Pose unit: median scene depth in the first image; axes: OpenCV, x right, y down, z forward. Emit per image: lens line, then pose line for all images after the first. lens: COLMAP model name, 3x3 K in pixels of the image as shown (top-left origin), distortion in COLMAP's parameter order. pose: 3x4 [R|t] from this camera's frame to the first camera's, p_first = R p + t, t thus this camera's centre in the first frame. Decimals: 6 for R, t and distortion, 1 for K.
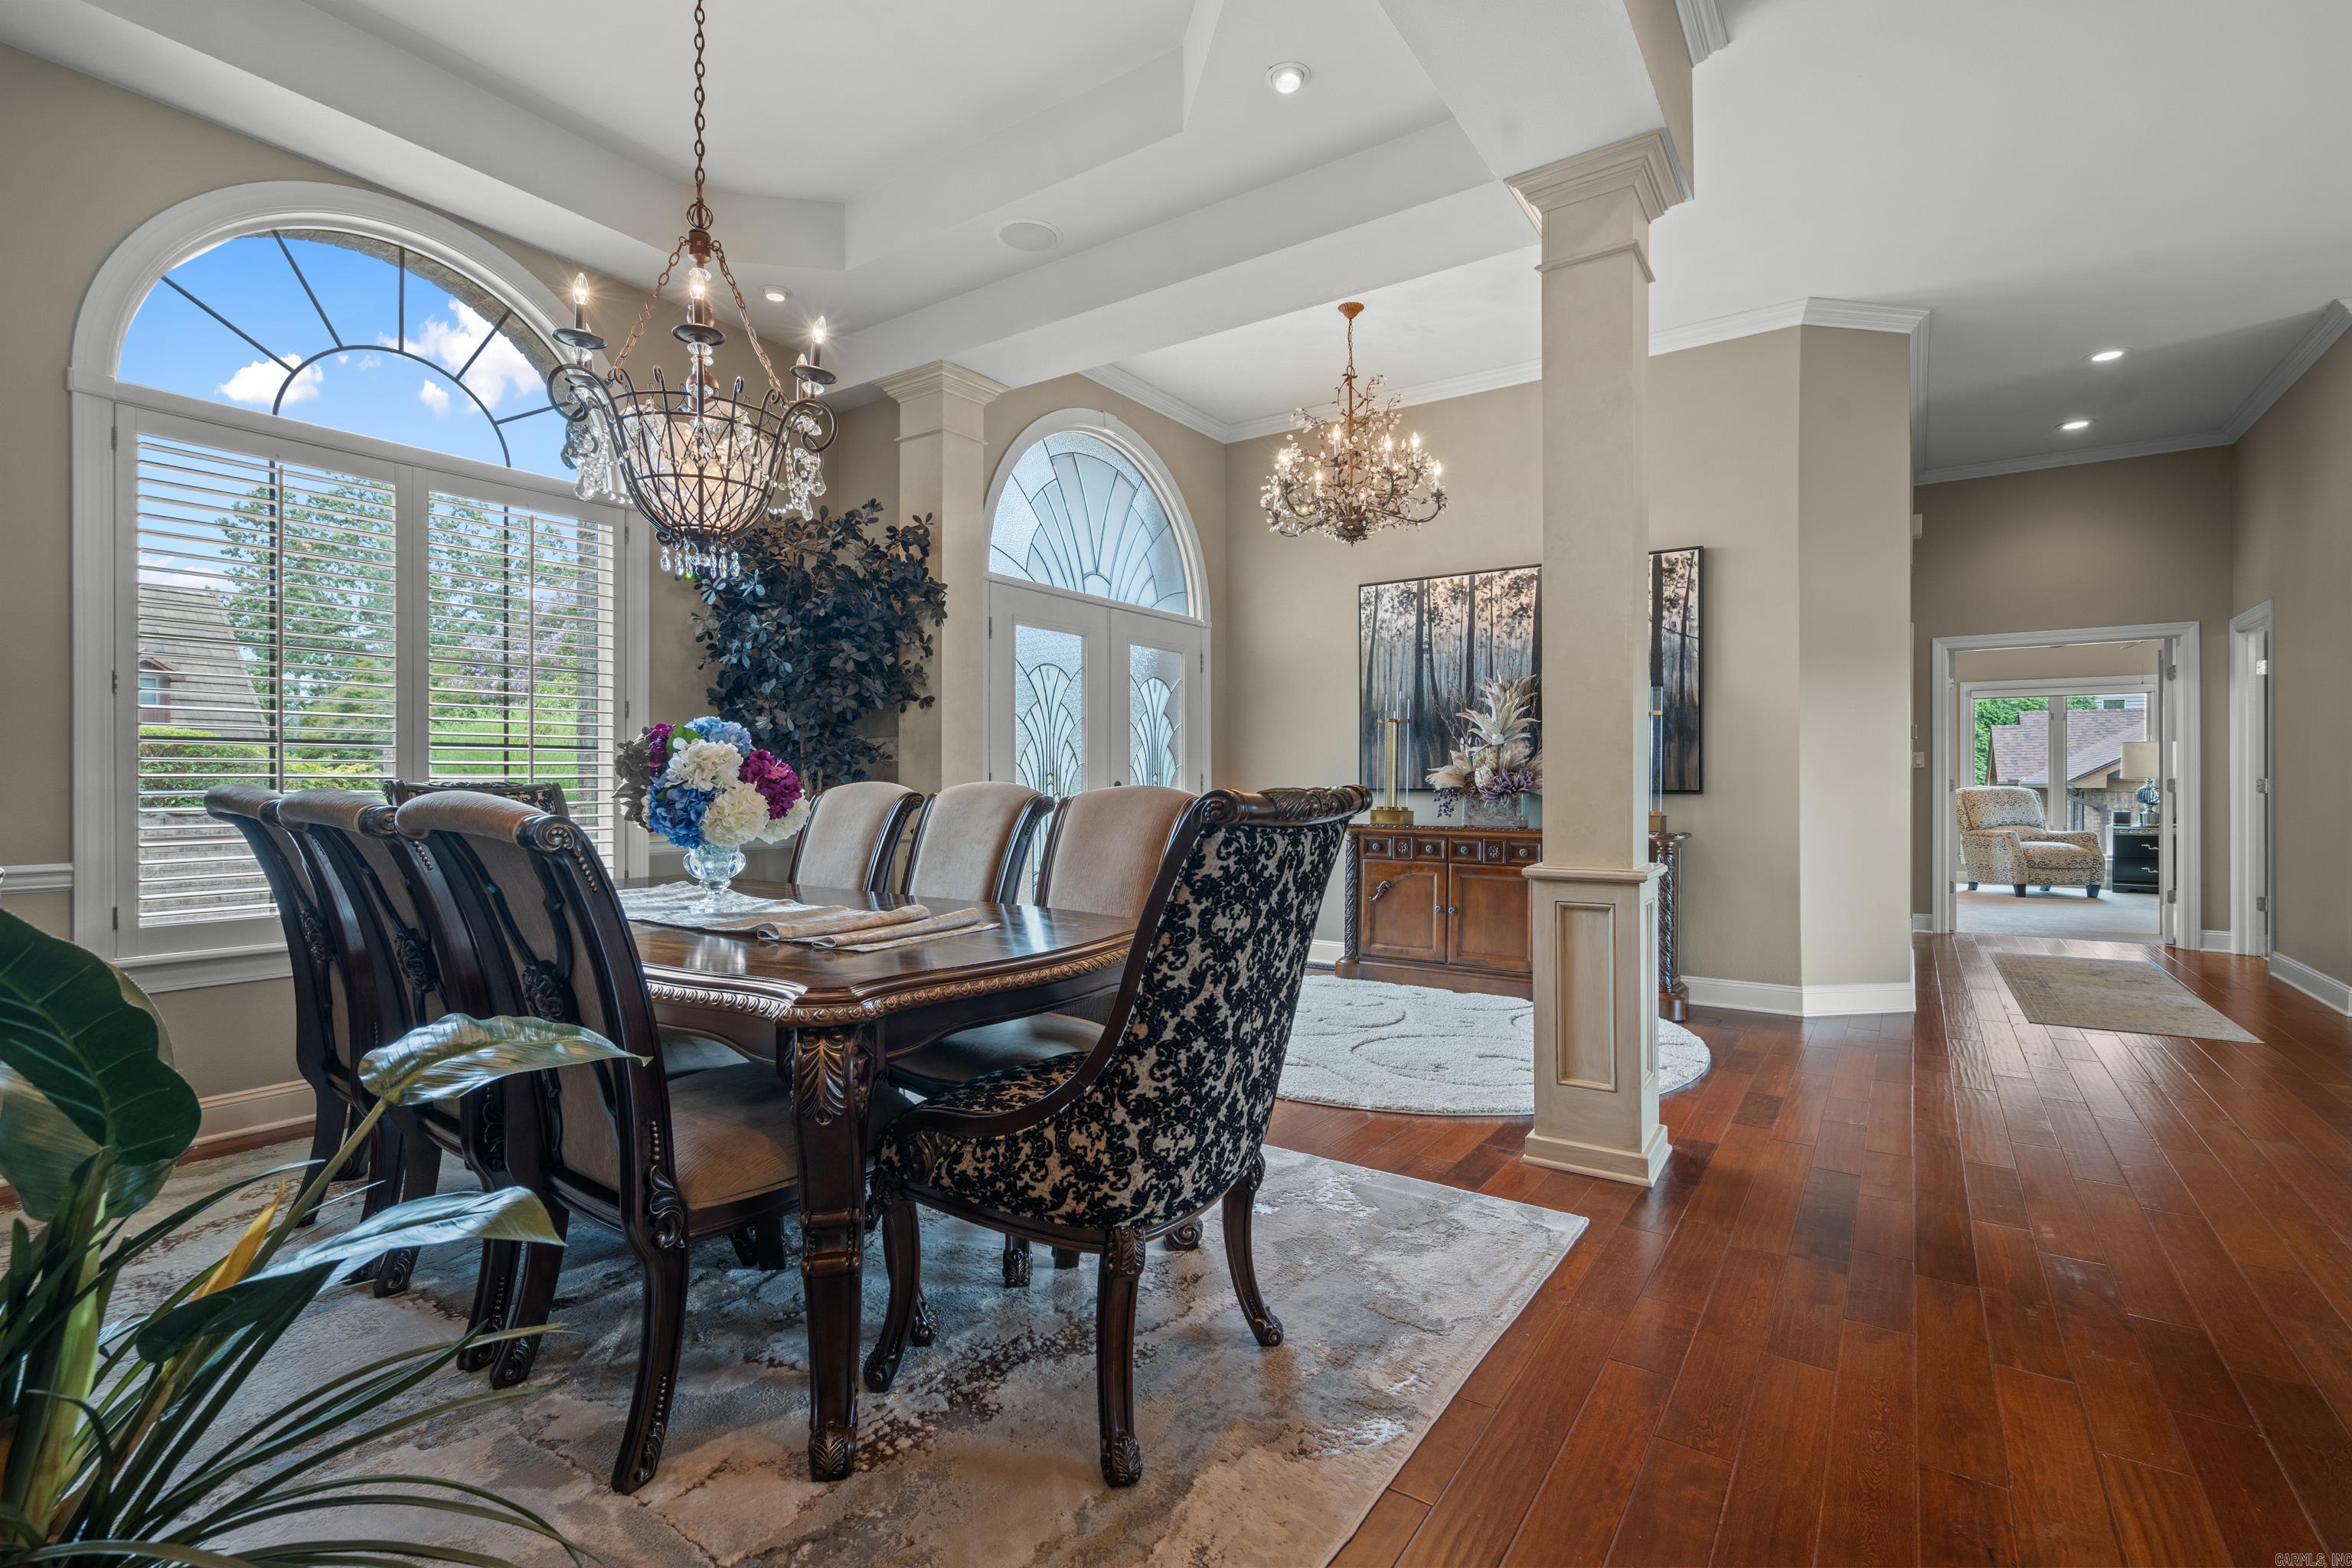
lens RADIAL K [[1074.7, 0, 1170.1], [0, 1074.7, 774.1], [0, 0, 1]] dist [-0.009594, 0.005508]
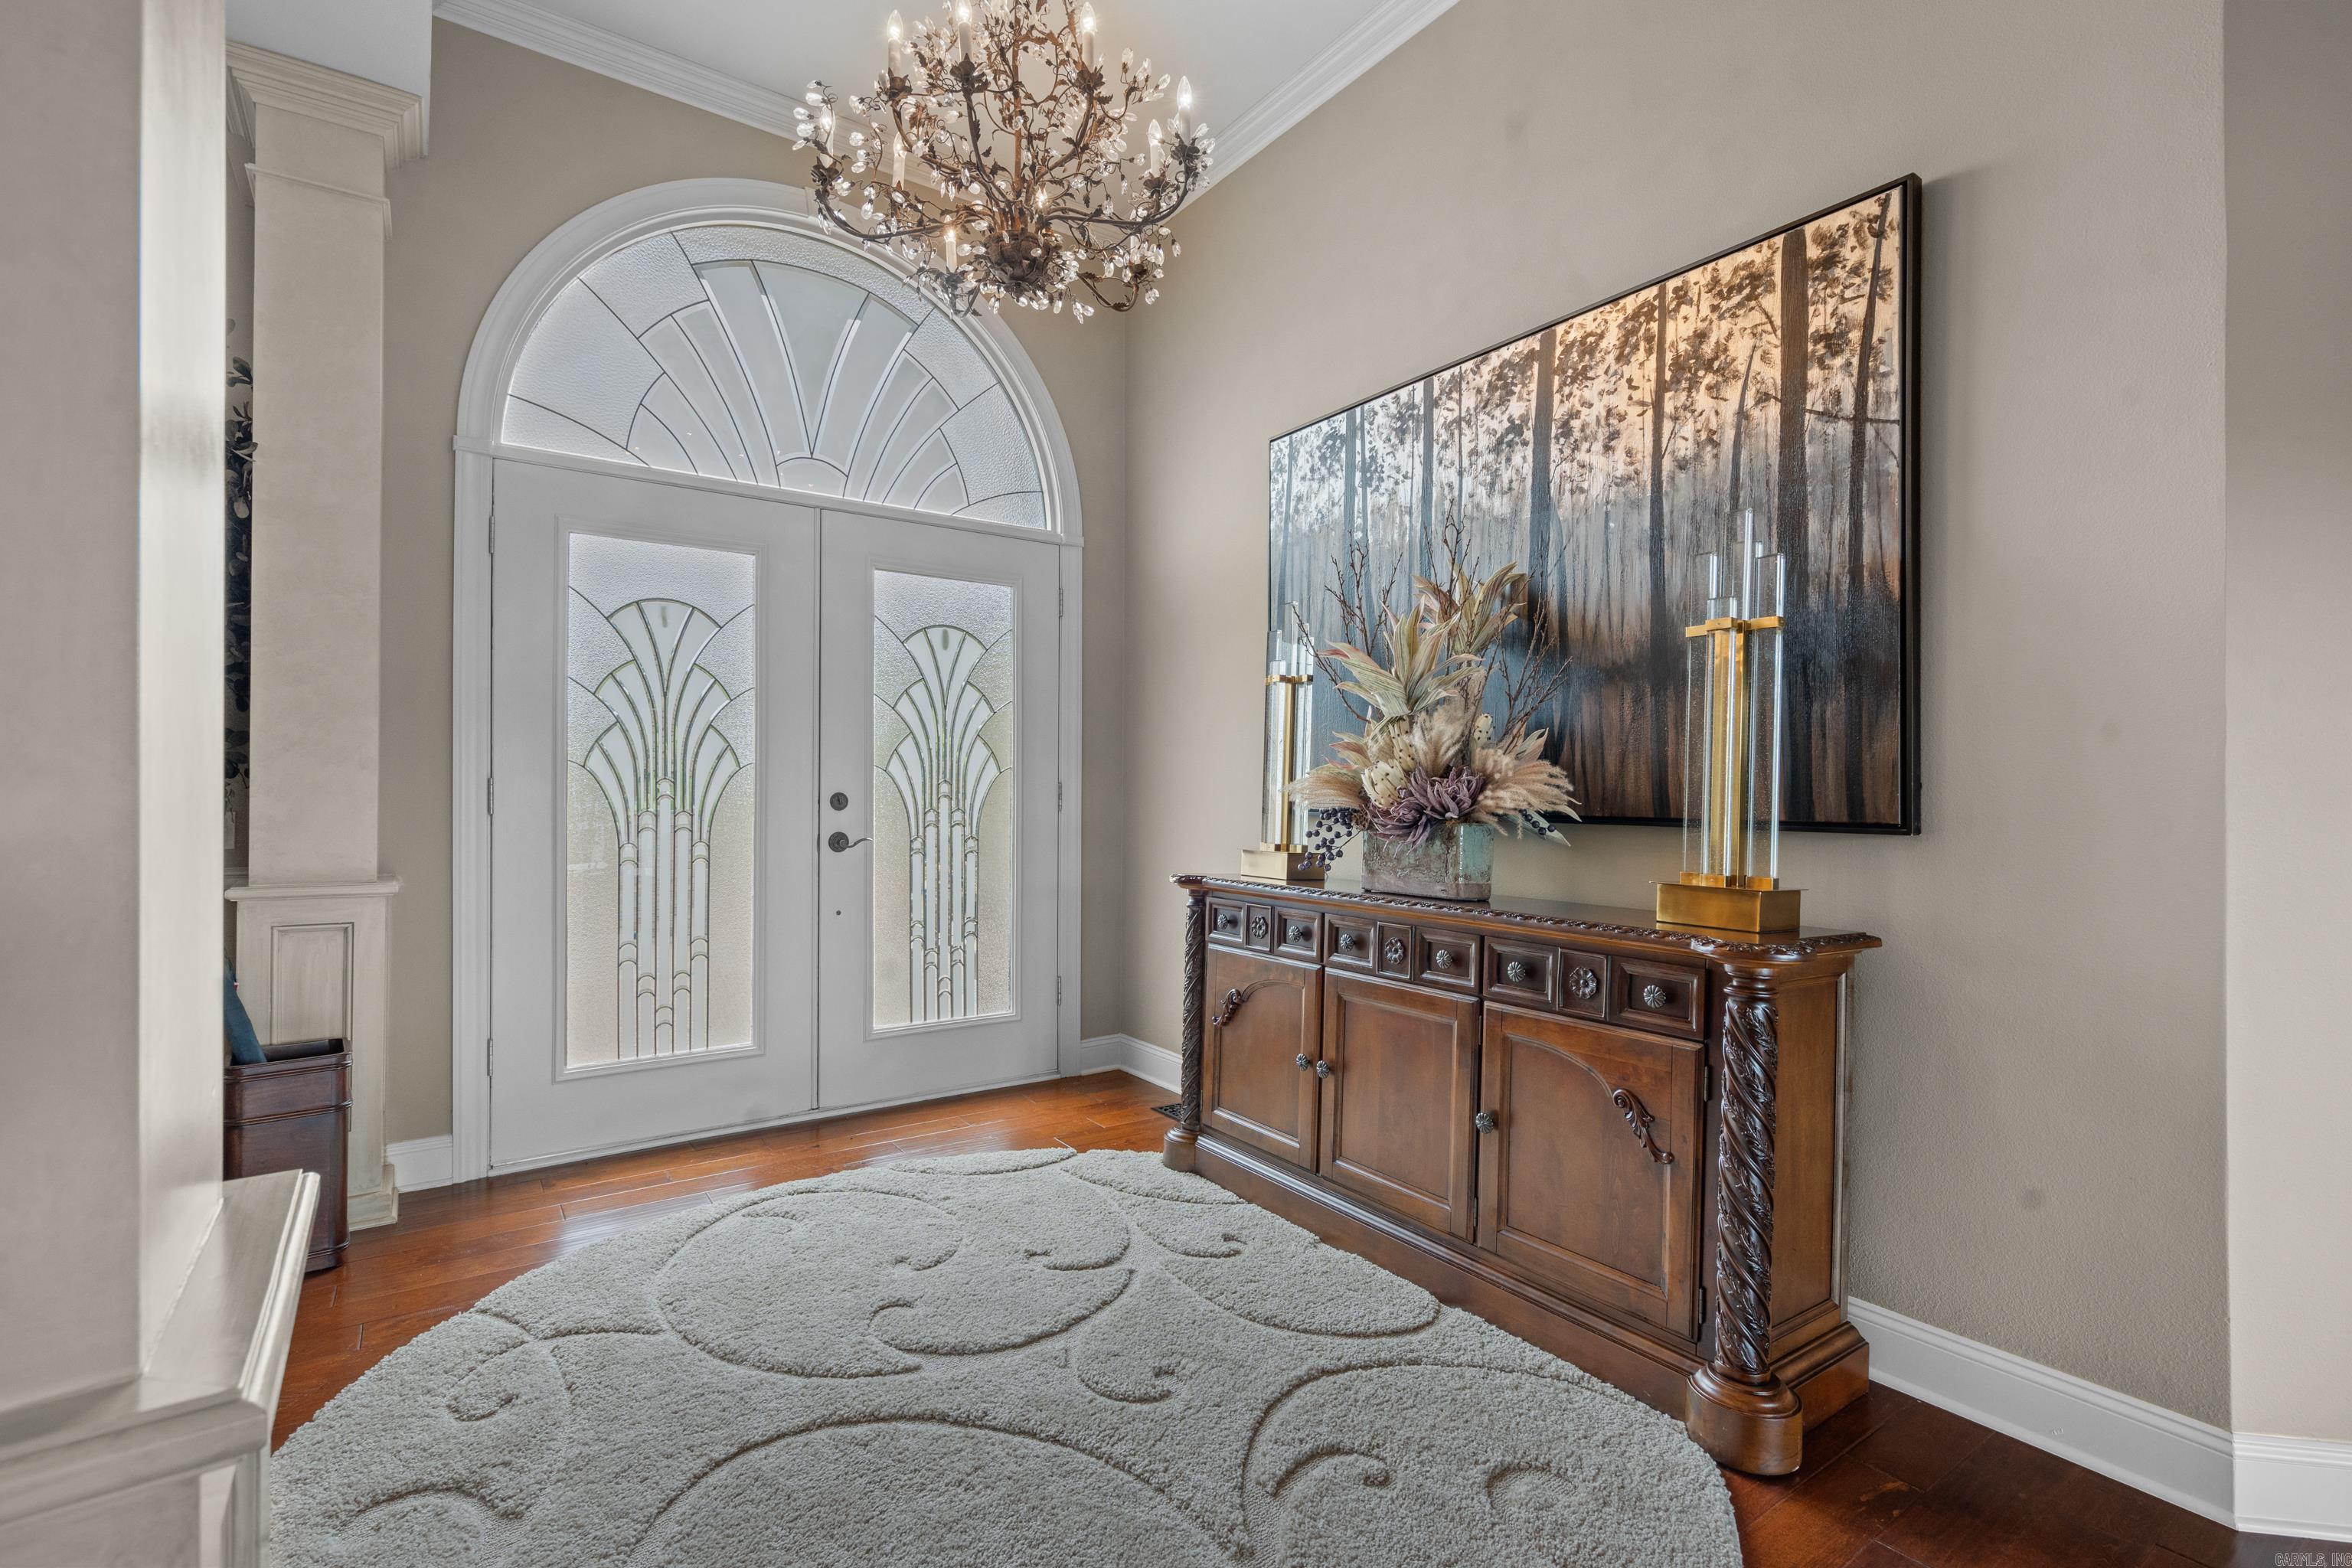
lens RADIAL K [[1074.7, 0, 1158.5], [0, 1074.7, 782.0], [0, 0, 1]] dist [-0.009594, 0.005508]
pose [[0.939562, 0.000592, -0.342378, 0.342193], [-0.001572, 0.999995, -0.002586, 0.001815], [0.342375, 0.002968, 0.939559, 0.505828]]
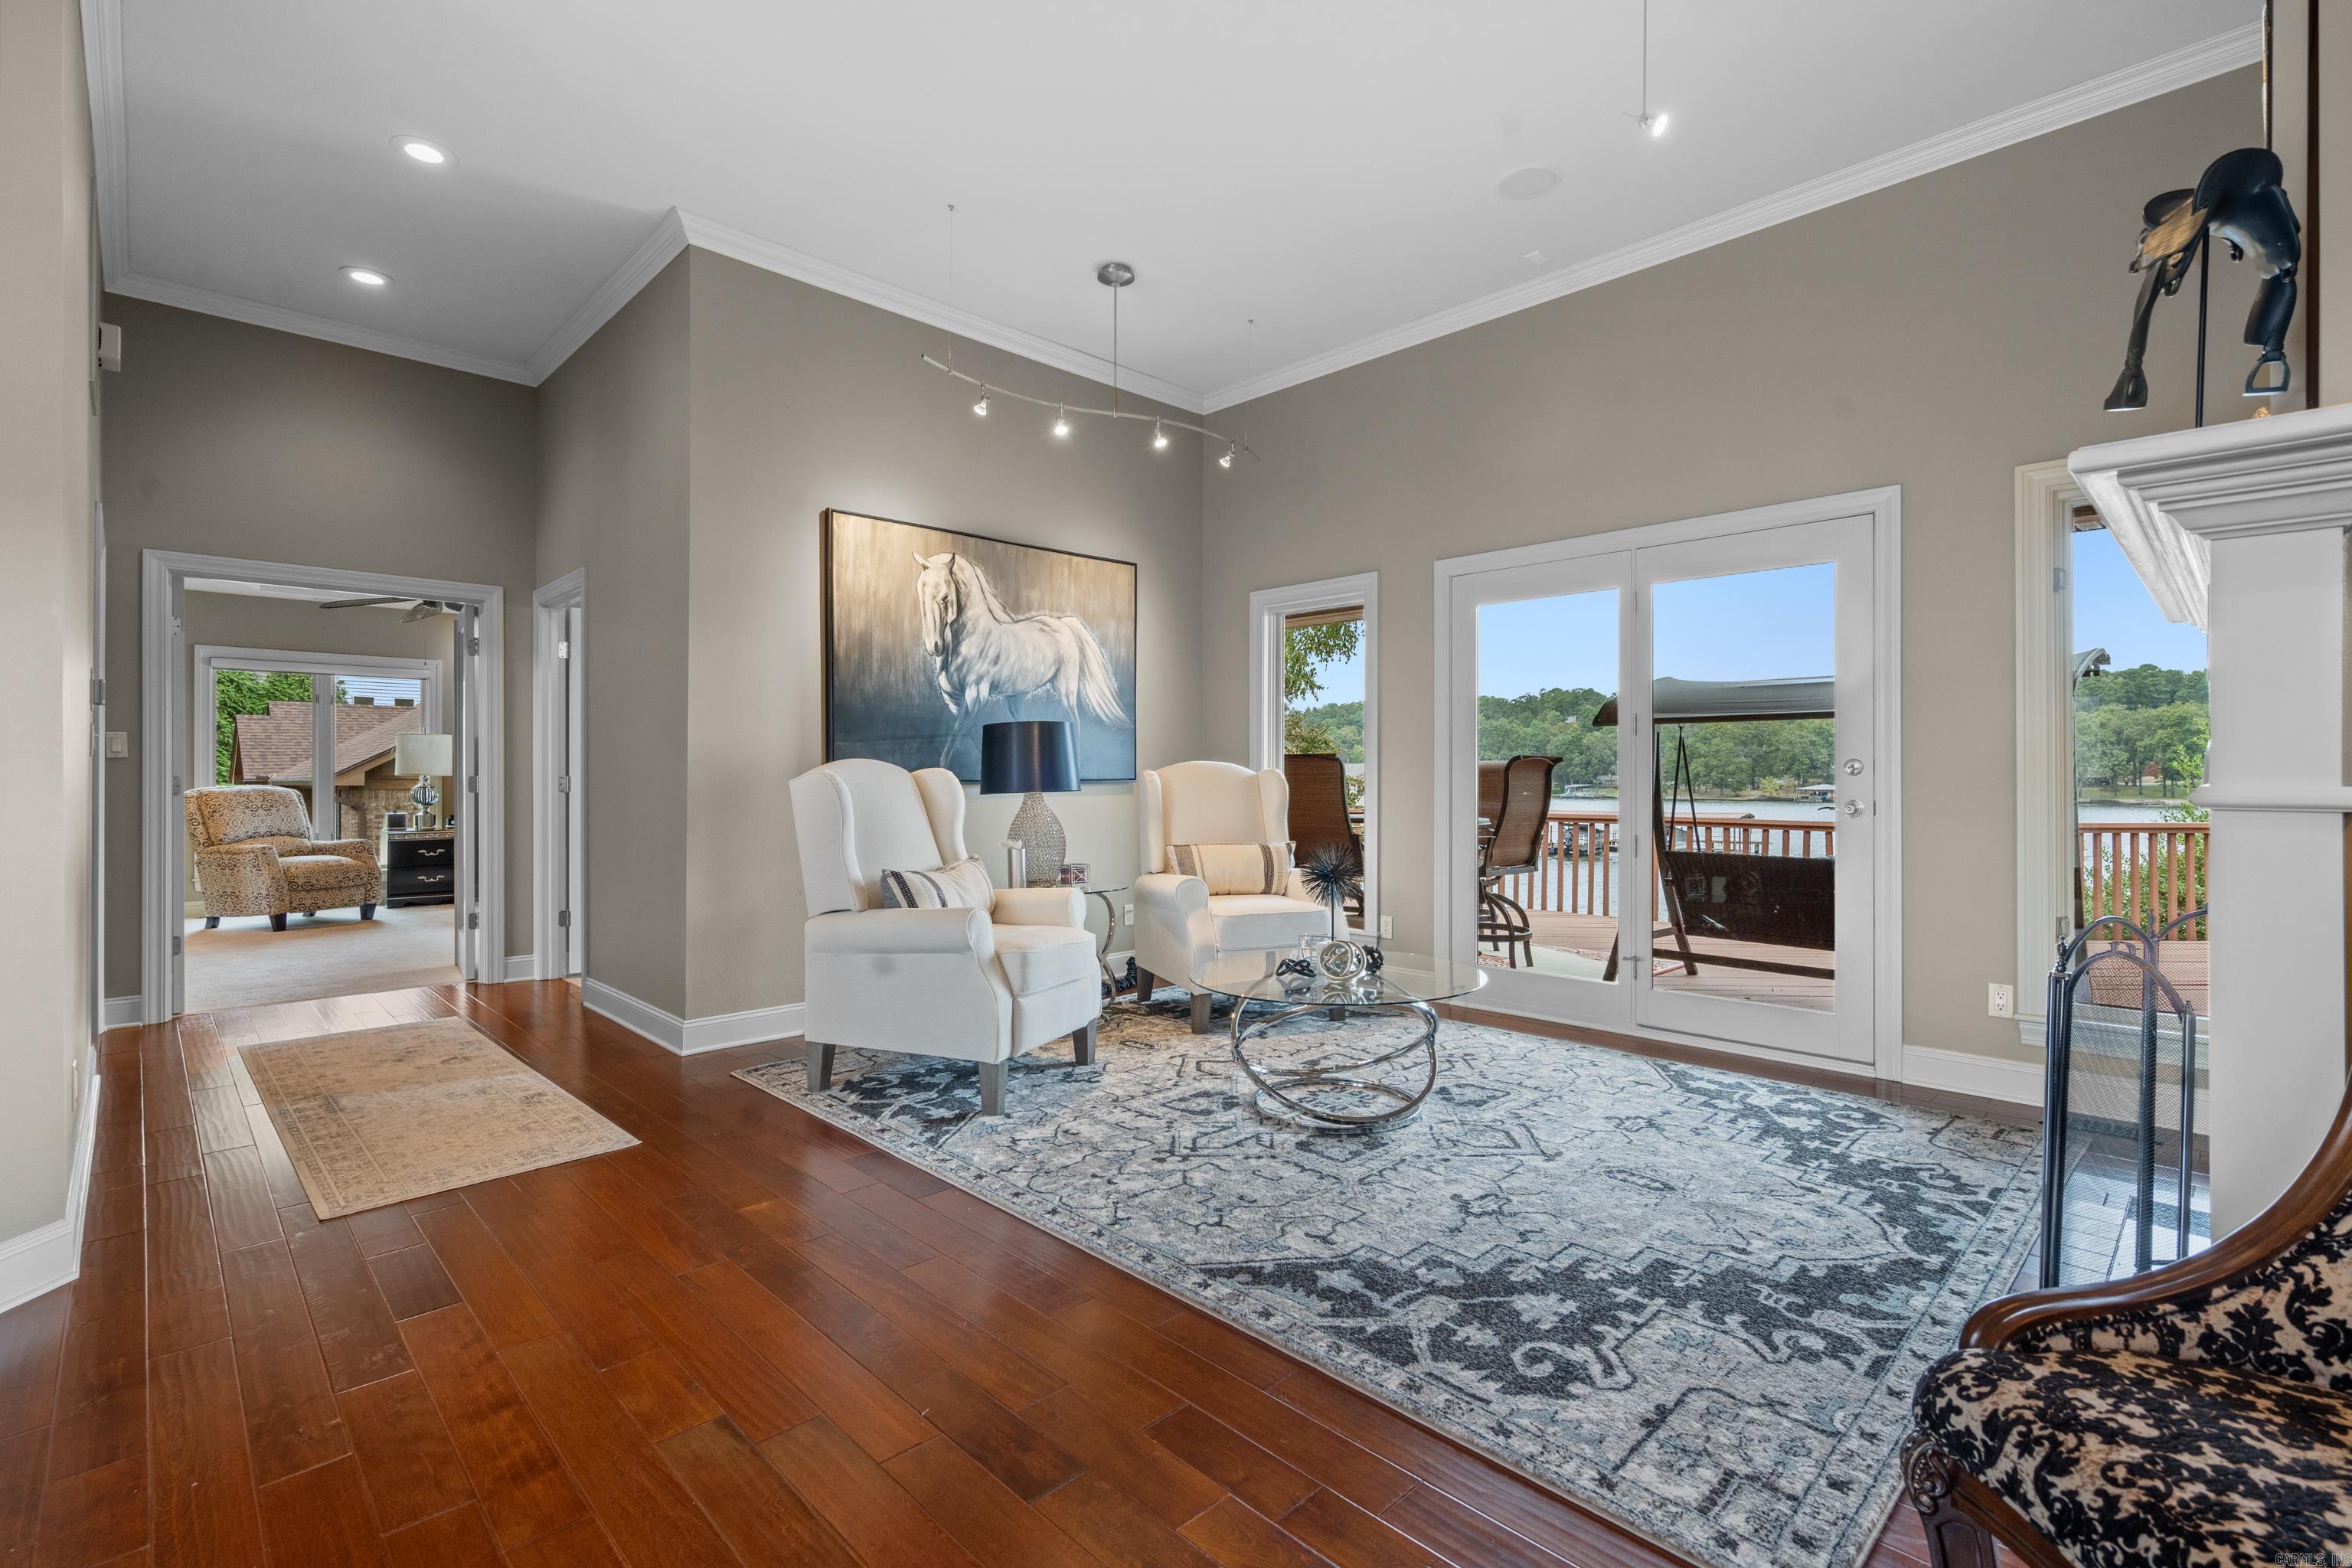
lens RADIAL K [[1074.7, 0, 1177.5], [0, 1074.7, 780.3], [0, 0, 1]] dist [-0.009594, 0.005508]
pose [[0.193217, -0.005451, 0.981141, 0.183354], [-0.004132, 0.999971, 0.006369, -0.000289], [-0.981147, -0.005285, 0.193189, 0.242559]]
